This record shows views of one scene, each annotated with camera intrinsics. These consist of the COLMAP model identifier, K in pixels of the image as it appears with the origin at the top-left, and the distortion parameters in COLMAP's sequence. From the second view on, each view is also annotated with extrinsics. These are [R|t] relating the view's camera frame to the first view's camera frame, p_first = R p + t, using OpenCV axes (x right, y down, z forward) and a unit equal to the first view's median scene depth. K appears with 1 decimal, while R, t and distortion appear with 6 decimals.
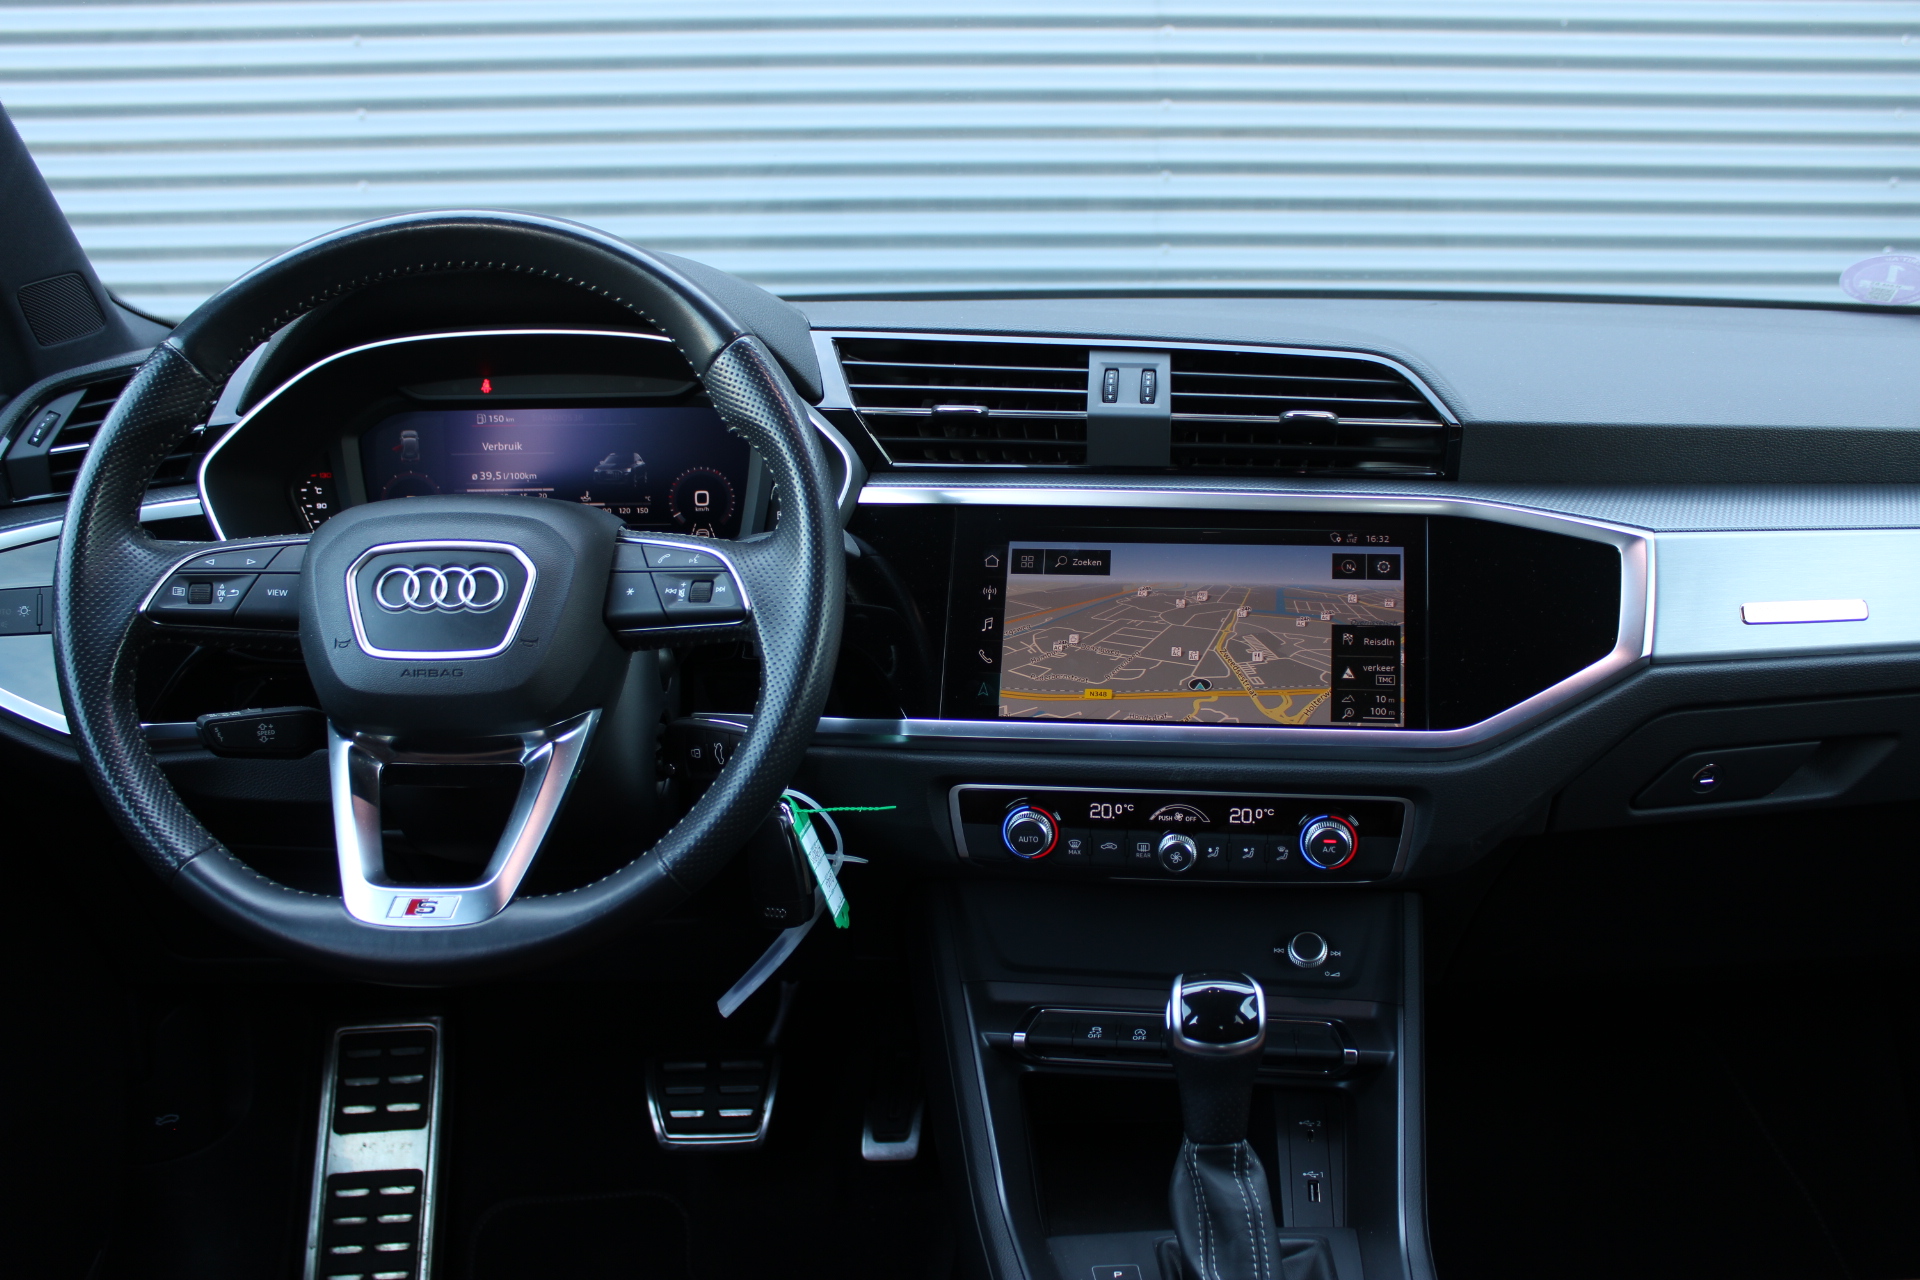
lens RADIAL K [[1733.7, 0, 968.0], [0, 1733.7, 644.8], [0, 0, 1]] dist [-0.091972, 0.024757]
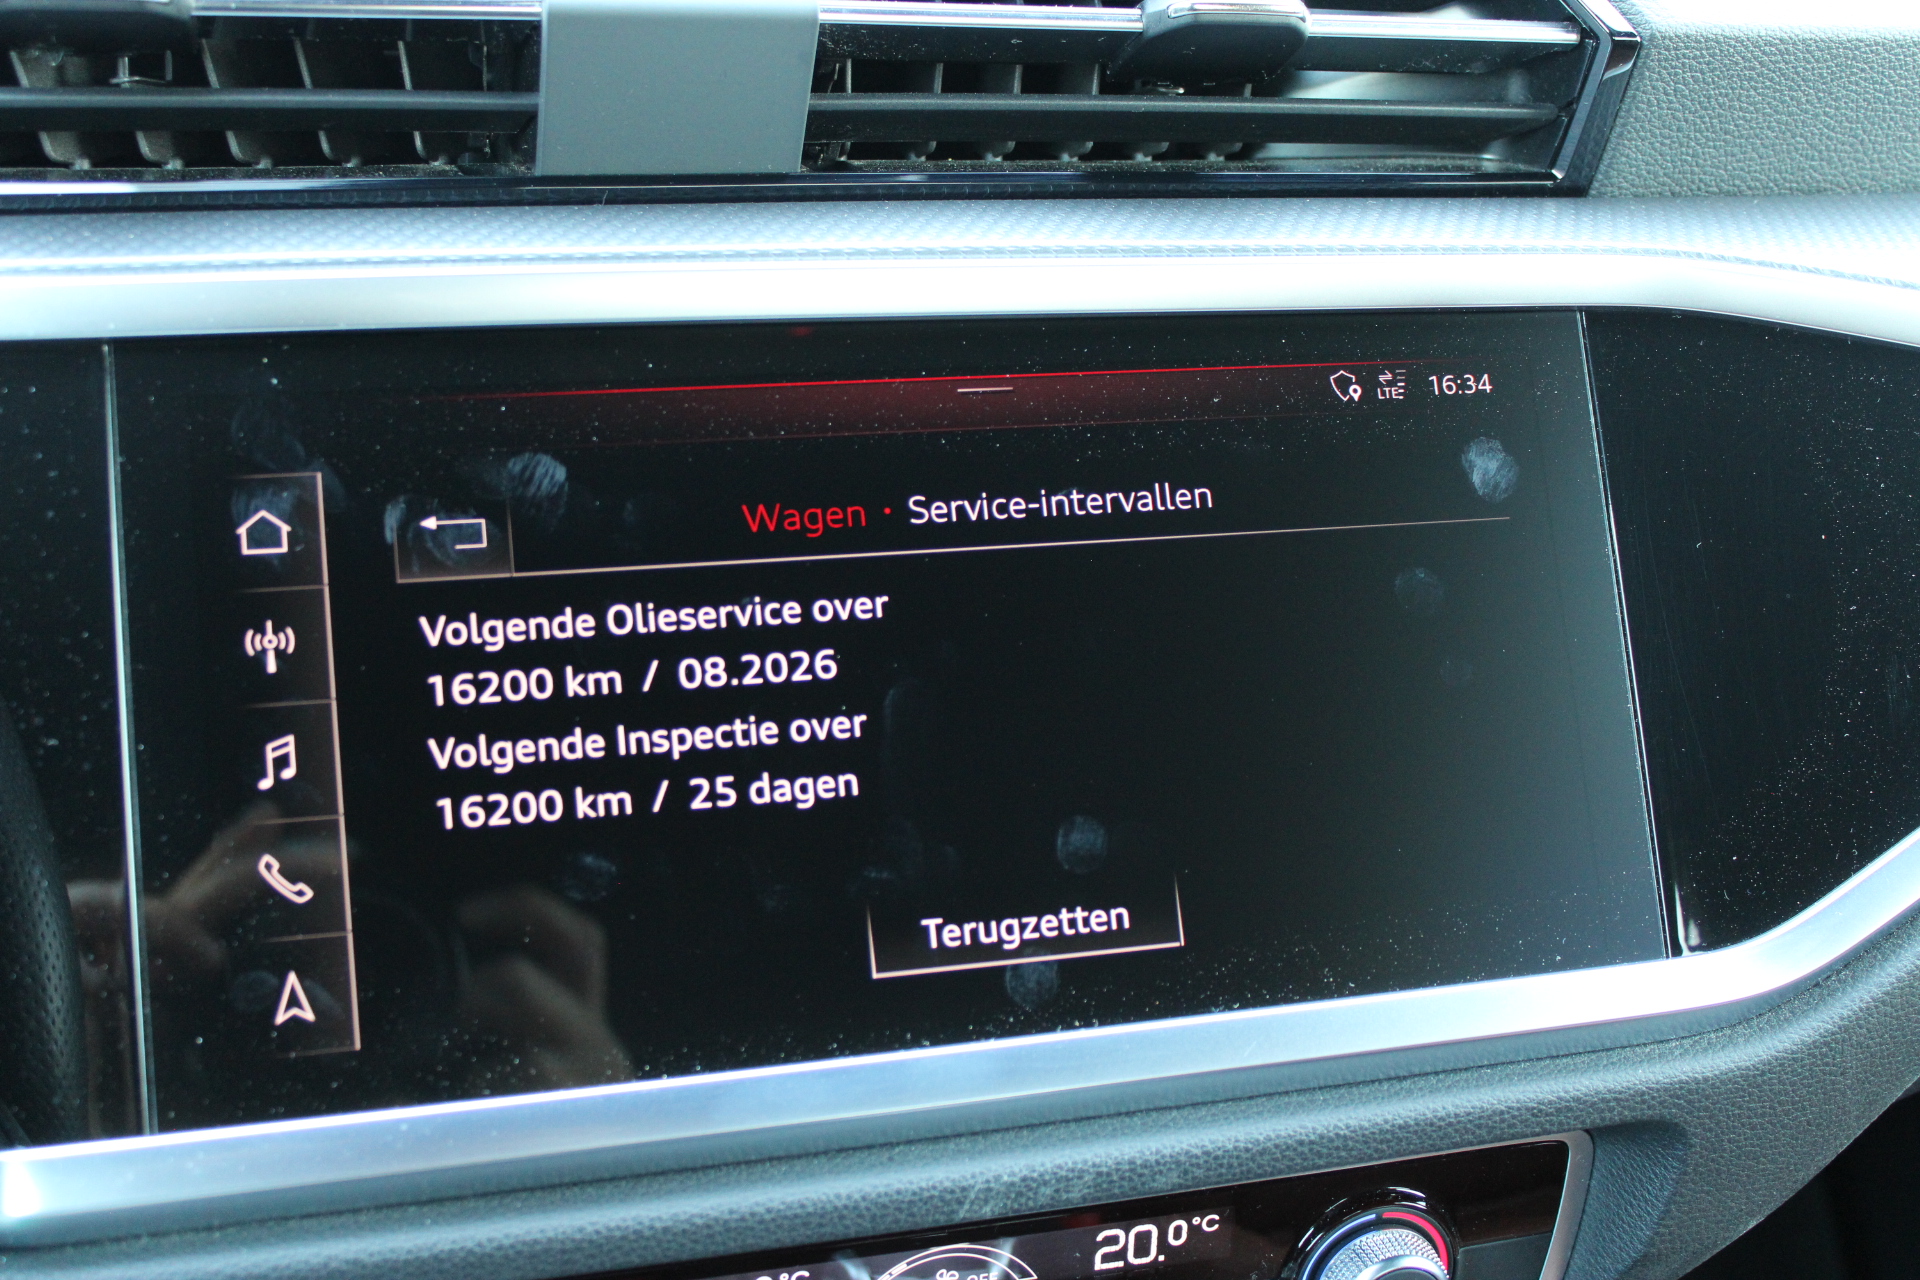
lens RADIAL K [[2324.0, 0, 939.5], [0, 2324.0, 649.2], [0, 0, 1]] dist [-0.051526, 0.000000]
pose [[0.907812, -0.108269, 0.405161, -0.042496], [0.052123, 0.987738, 0.147161, -0.081845], [-0.416126, -0.112476, 0.902324, 0.626788]]
